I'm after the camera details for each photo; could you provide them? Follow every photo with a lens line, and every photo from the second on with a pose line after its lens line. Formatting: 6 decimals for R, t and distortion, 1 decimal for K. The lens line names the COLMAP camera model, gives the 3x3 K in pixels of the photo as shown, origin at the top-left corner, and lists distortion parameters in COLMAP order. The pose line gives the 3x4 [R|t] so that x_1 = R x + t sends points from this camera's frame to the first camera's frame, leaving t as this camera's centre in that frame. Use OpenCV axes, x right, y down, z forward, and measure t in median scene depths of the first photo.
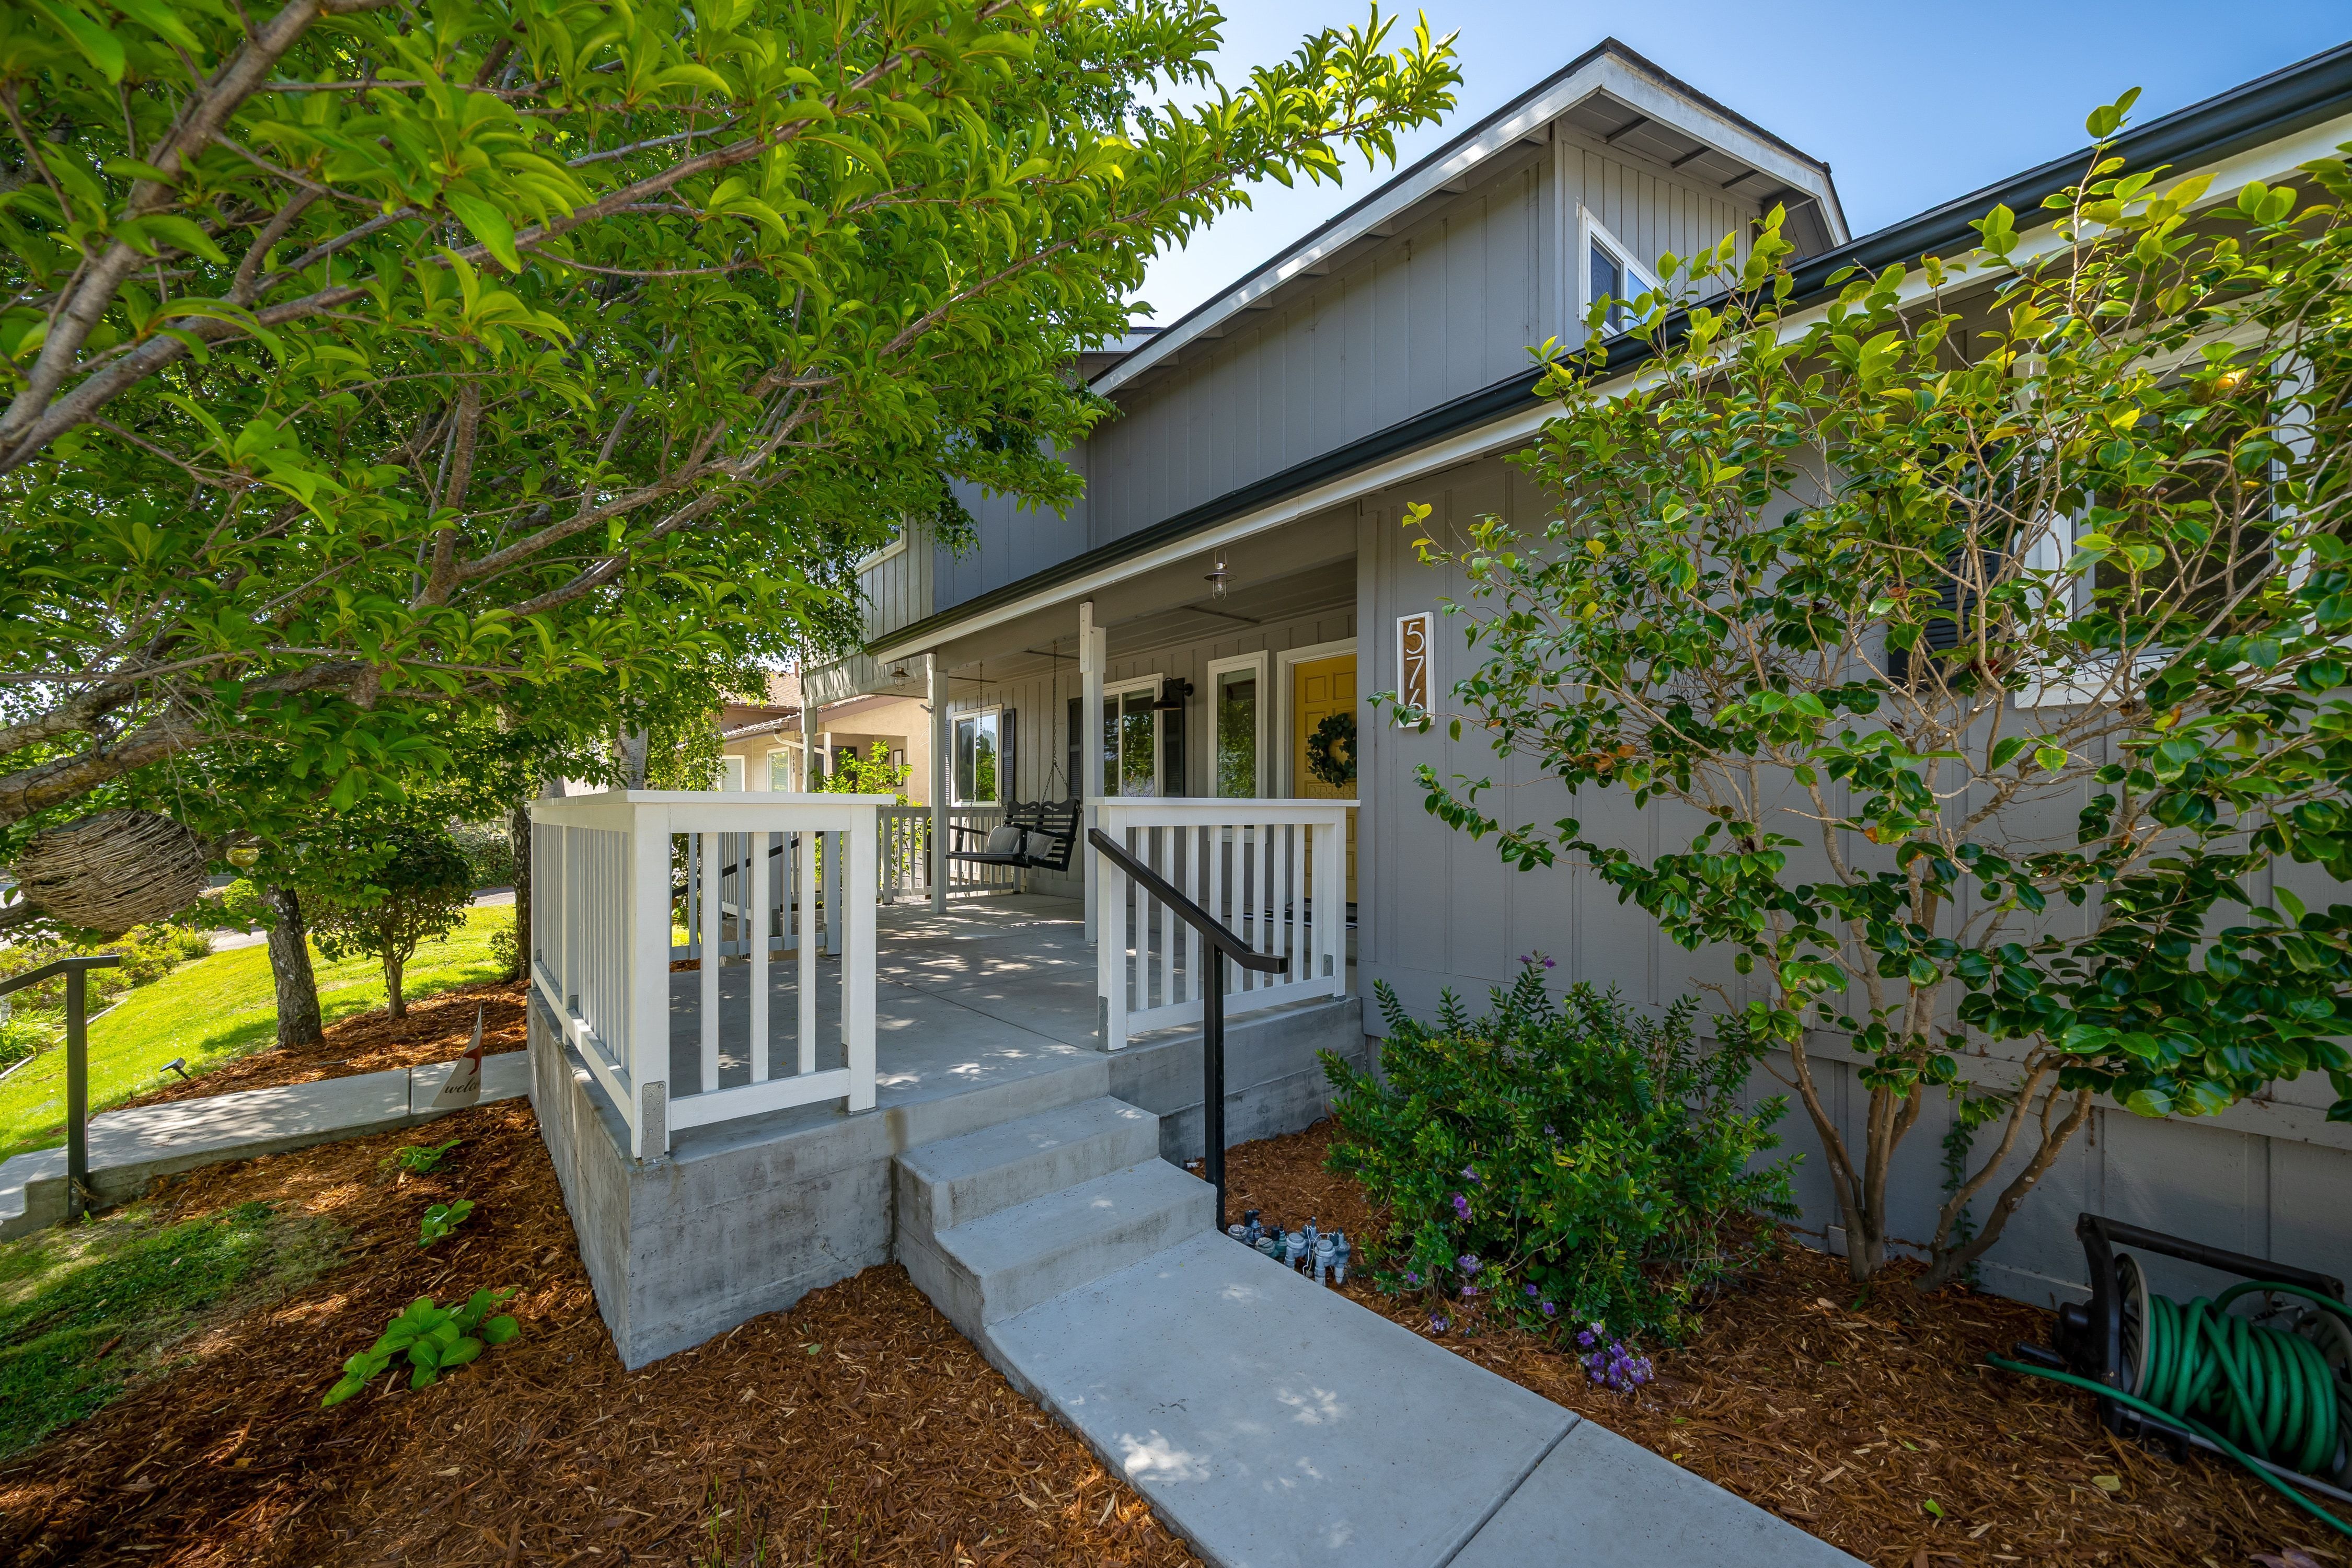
lens RADIAL K [[812.7, 0, 1175.9], [0, 812.7, 808.8], [0, 0, 1]] dist [-0.000032, -0.000023]
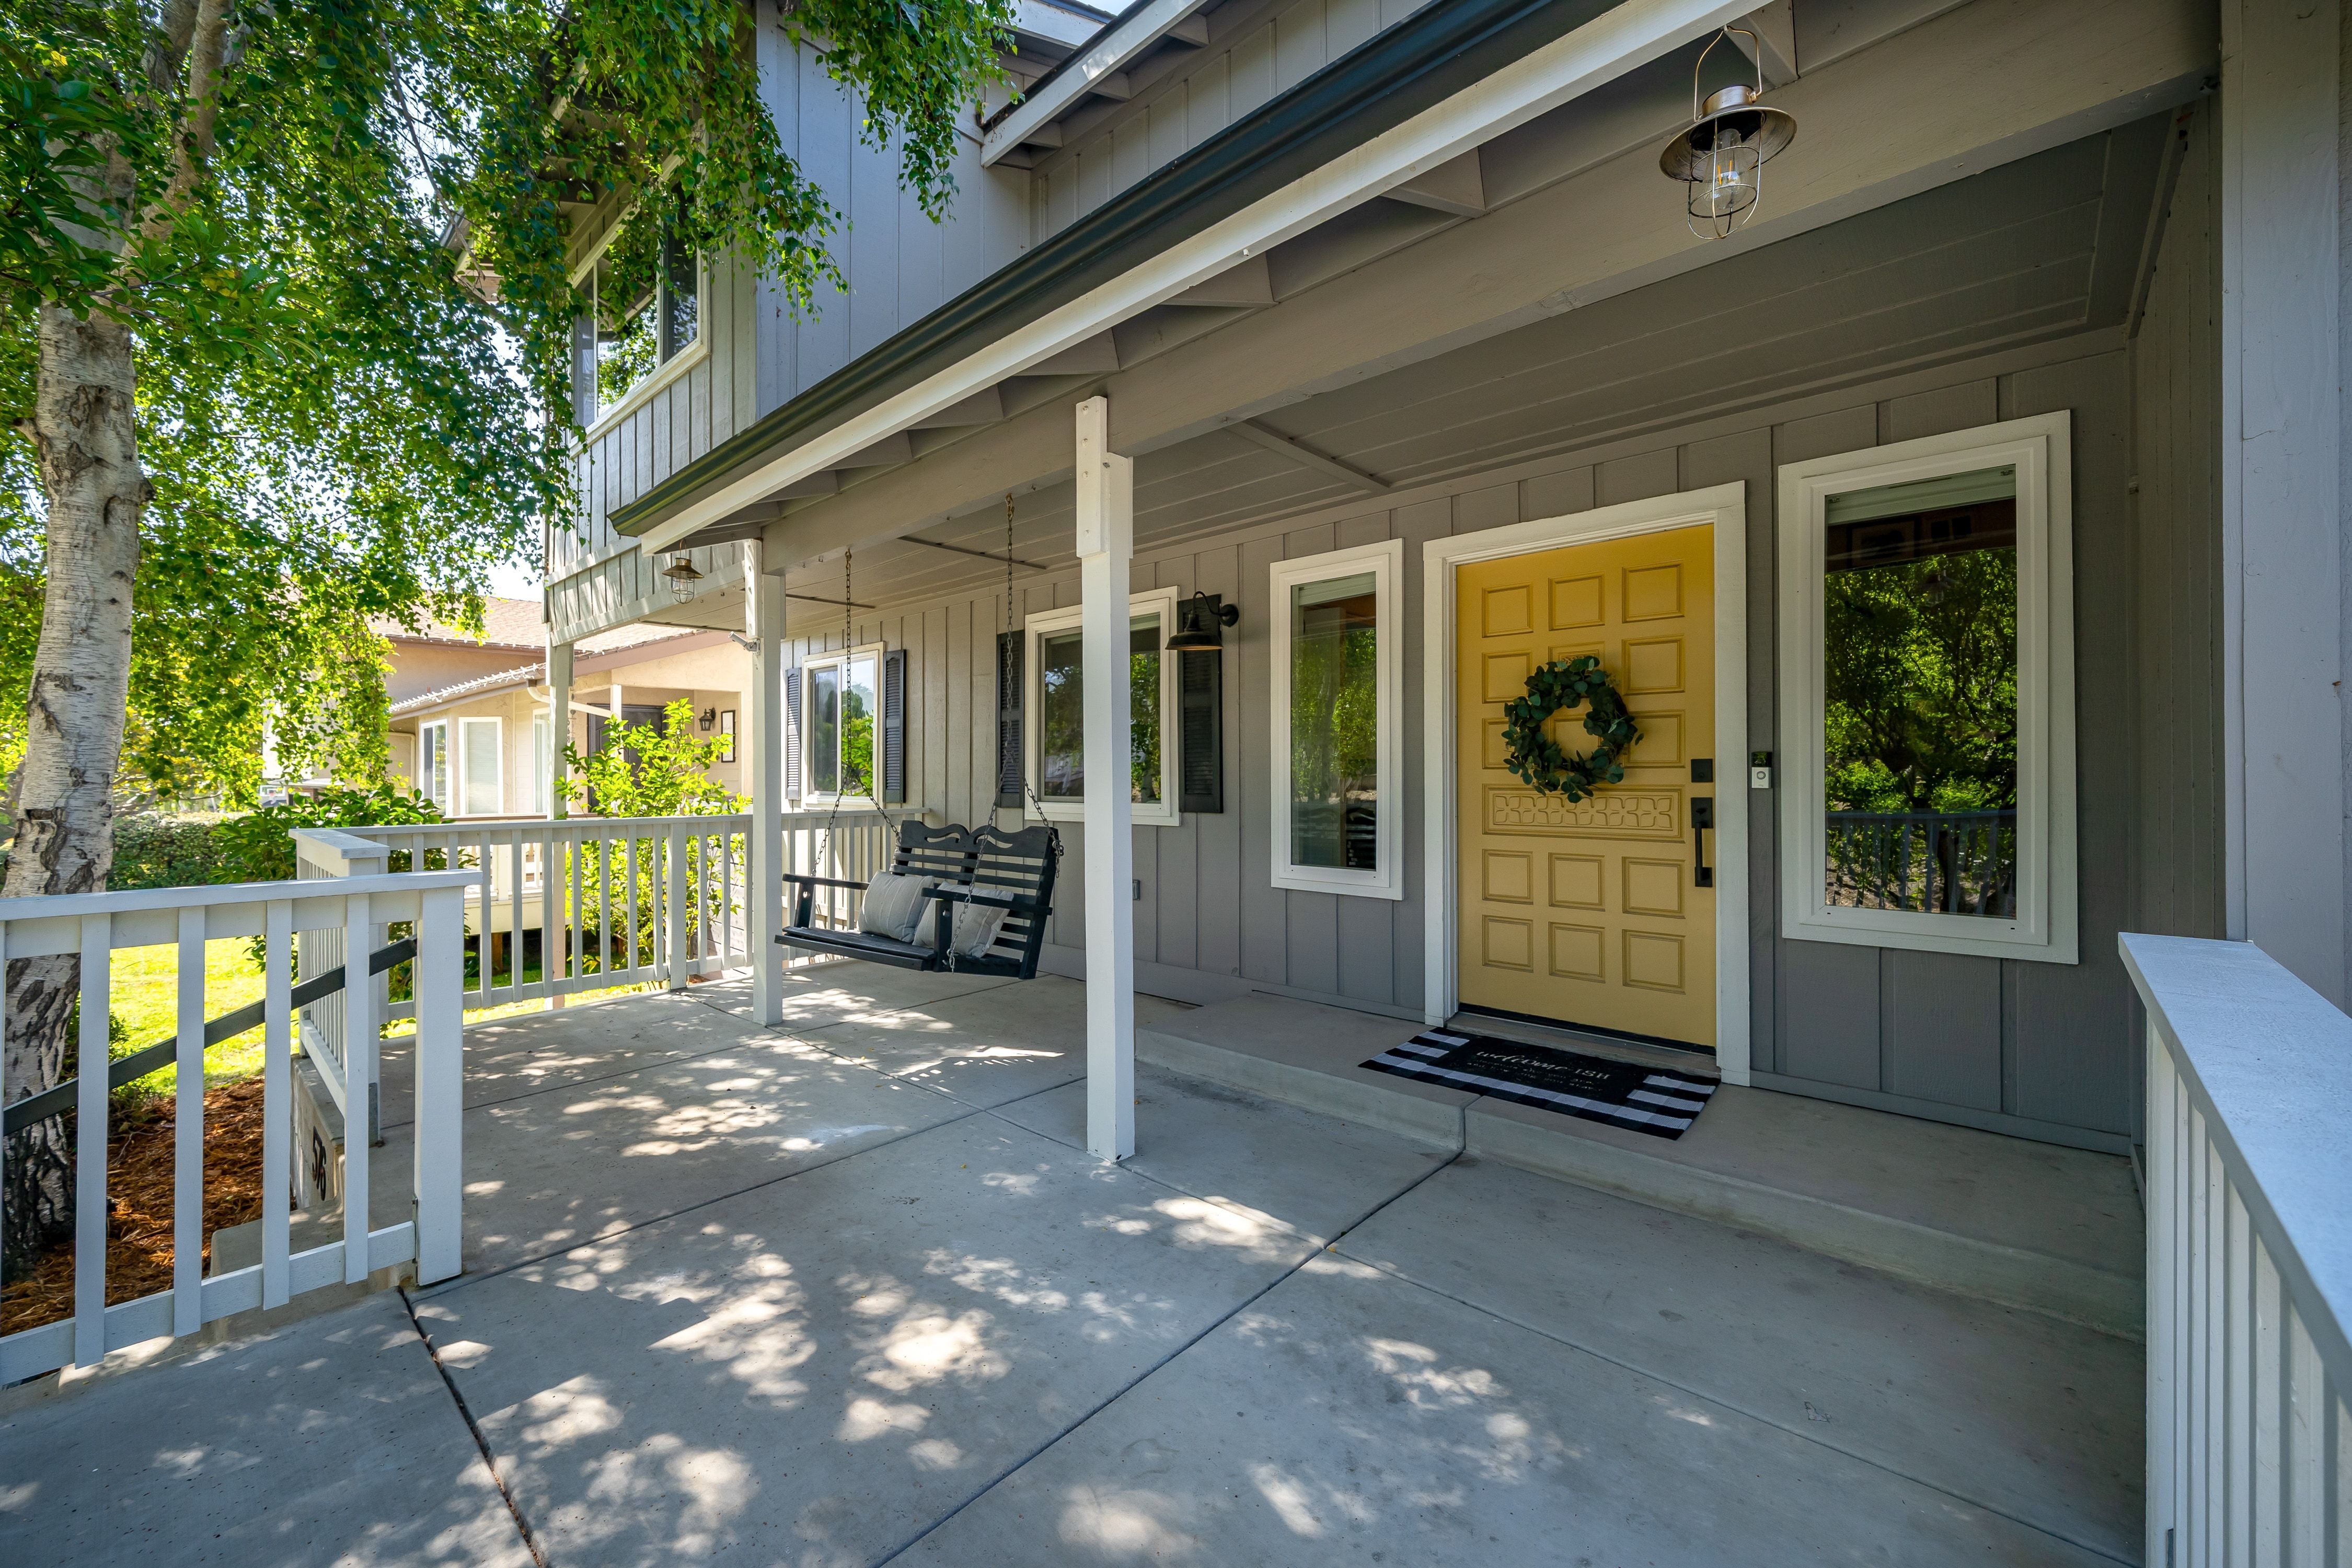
lens RADIAL K [[872.6, 0, 1173.5], [0, 872.6, 766.3], [0, 0, 1]] dist [0.000675, -0.000062]
pose [[0.992777, -0.002499, 0.119952, -0.107828], [0.003086, 0.999984, -0.004705, -0.043528], [-0.119939, 0.005041, 0.992768, 0.452083]]
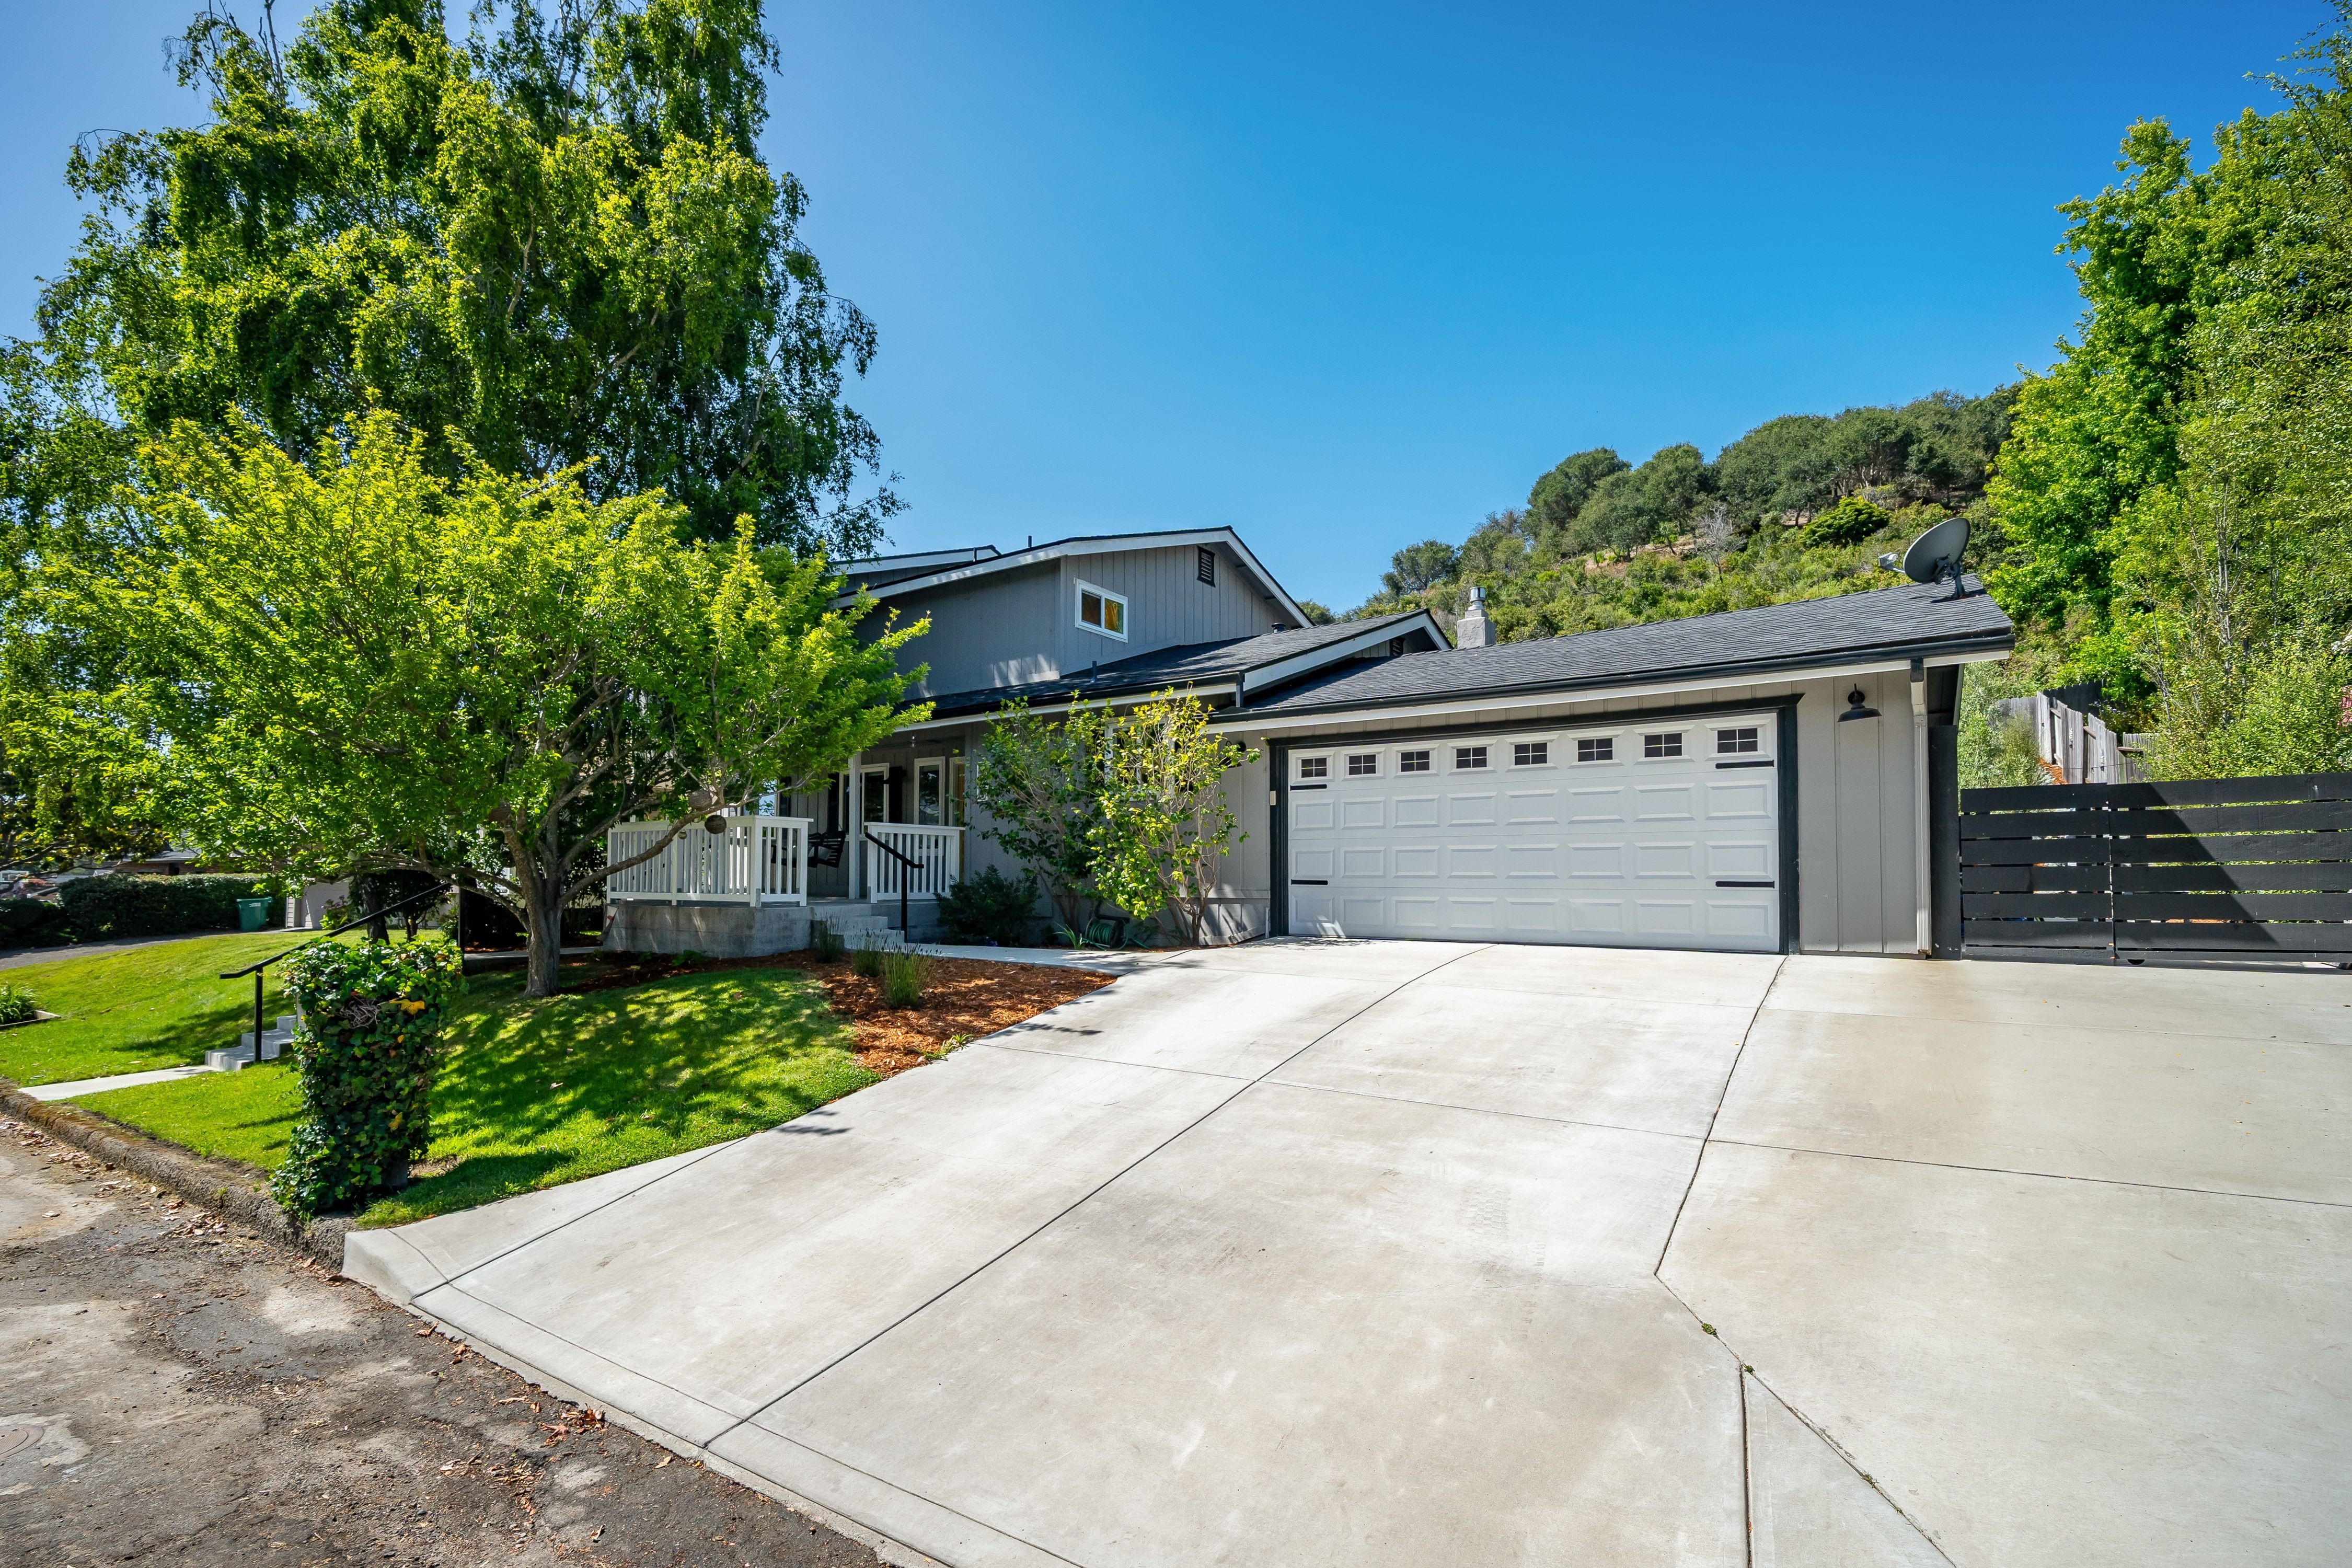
lens RADIAL K [[1055.9, 0, 1161.7], [0, 1055.9, 856.8], [0, 0, 1]] dist [-0.012974, 0.007061]
pose [[0.970470, 0.011080, 0.240968, 0.010080], [-0.005009, 0.999655, -0.025790, 0.108192], [-0.241171, 0.023821, 0.970190, -1.578261]]
